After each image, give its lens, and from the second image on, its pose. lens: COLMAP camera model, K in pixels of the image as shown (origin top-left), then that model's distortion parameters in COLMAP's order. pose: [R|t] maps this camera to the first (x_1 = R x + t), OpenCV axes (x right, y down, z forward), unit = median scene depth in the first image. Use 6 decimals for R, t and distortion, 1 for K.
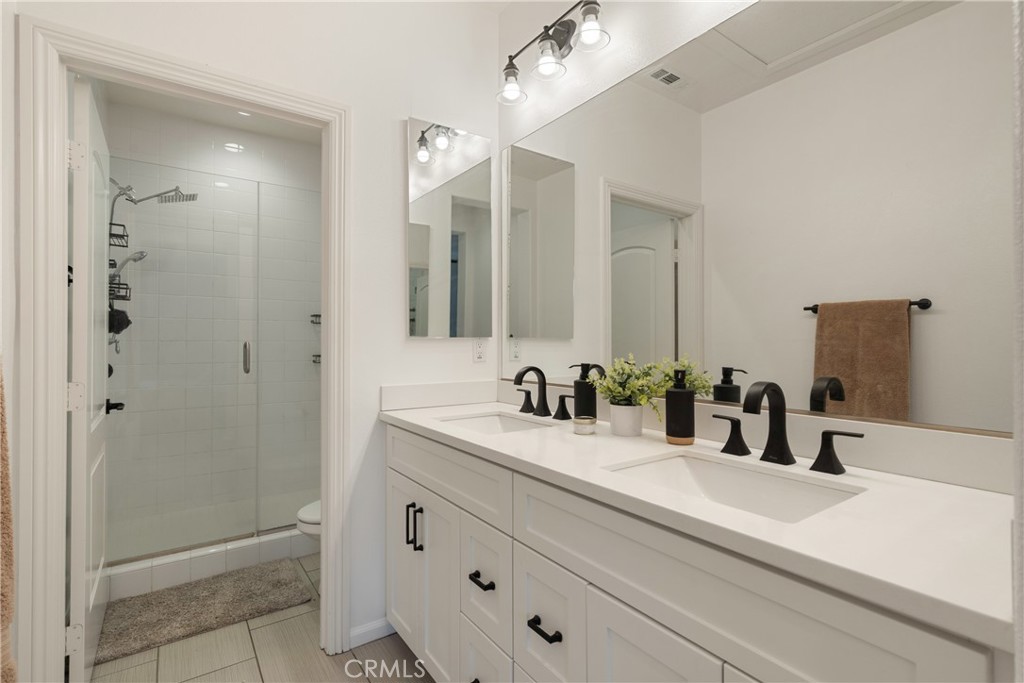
lens RADIAL K [[475.4, 0, 506.8], [0, 475.4, 338.0], [0, 0, 1]] dist [0.000377, 0.000652]
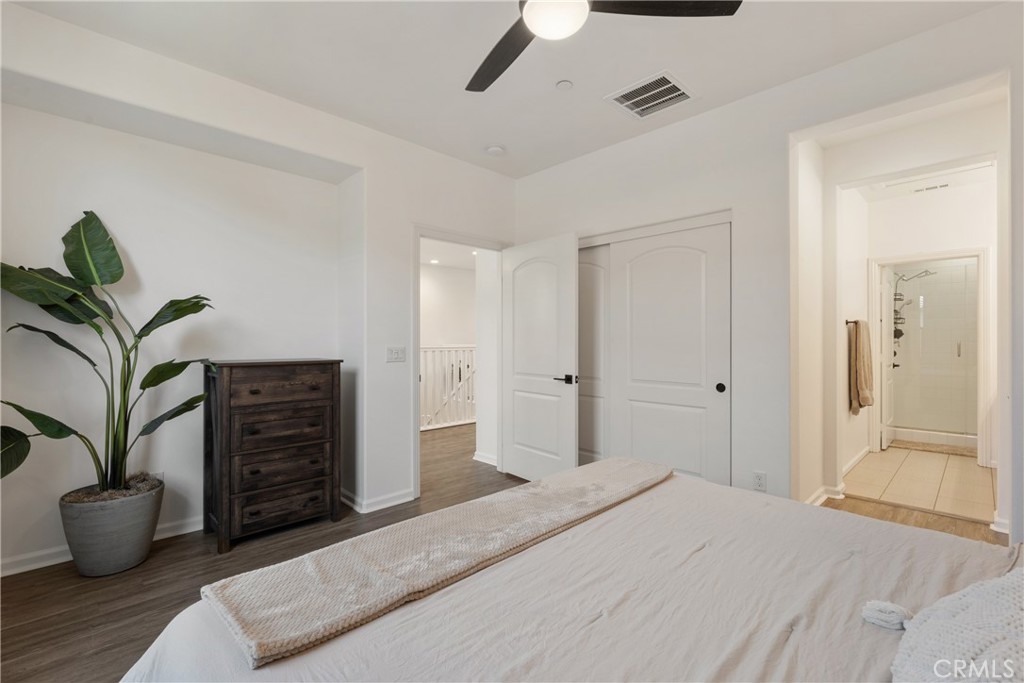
lens RADIAL K [[475.4, 0, 506.8], [0, 475.4, 338.0], [0, 0, 1]] dist [0.000377, 0.000652]
pose [[0.169577, -0.003977, -0.985509, 1.465083], [0.004688, 0.999984, -0.003229, -0.016257], [0.985506, -0.004073, 0.169592, -1.637740]]
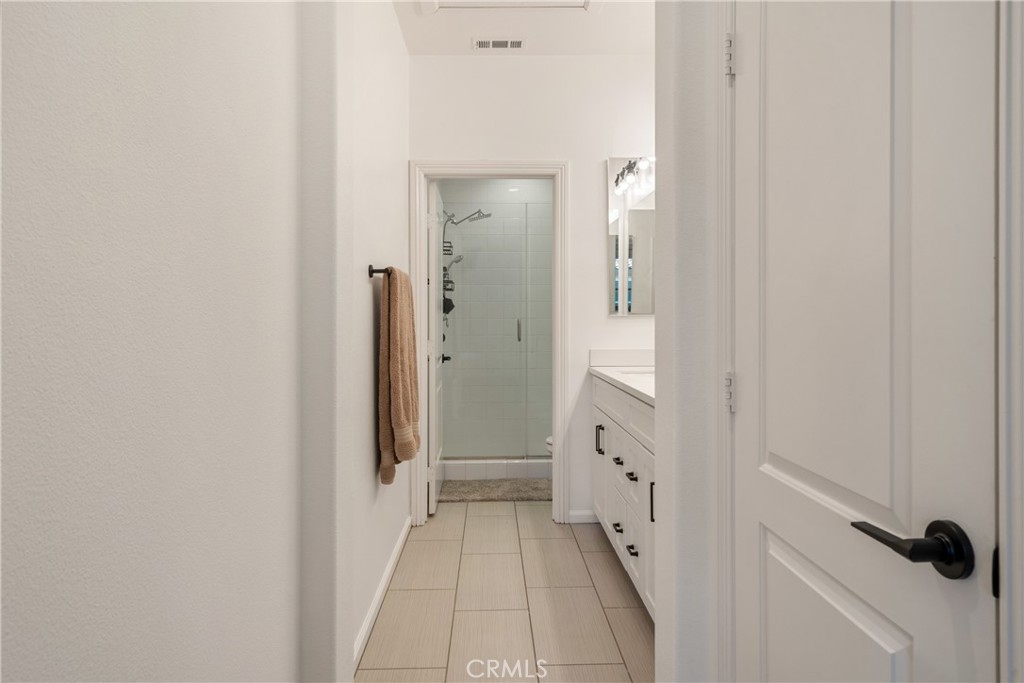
lens RADIAL K [[617.7, 0, 510.4], [0, 617.7, 321.0], [0, 0, 1]] dist [0.001057, 0.000159]
pose [[0.834395, -0.000109, -0.551167, 0.518750], [0.004560, 0.999967, 0.006706, 0.001925], [0.551148, -0.008108, 0.834368, -0.635638]]
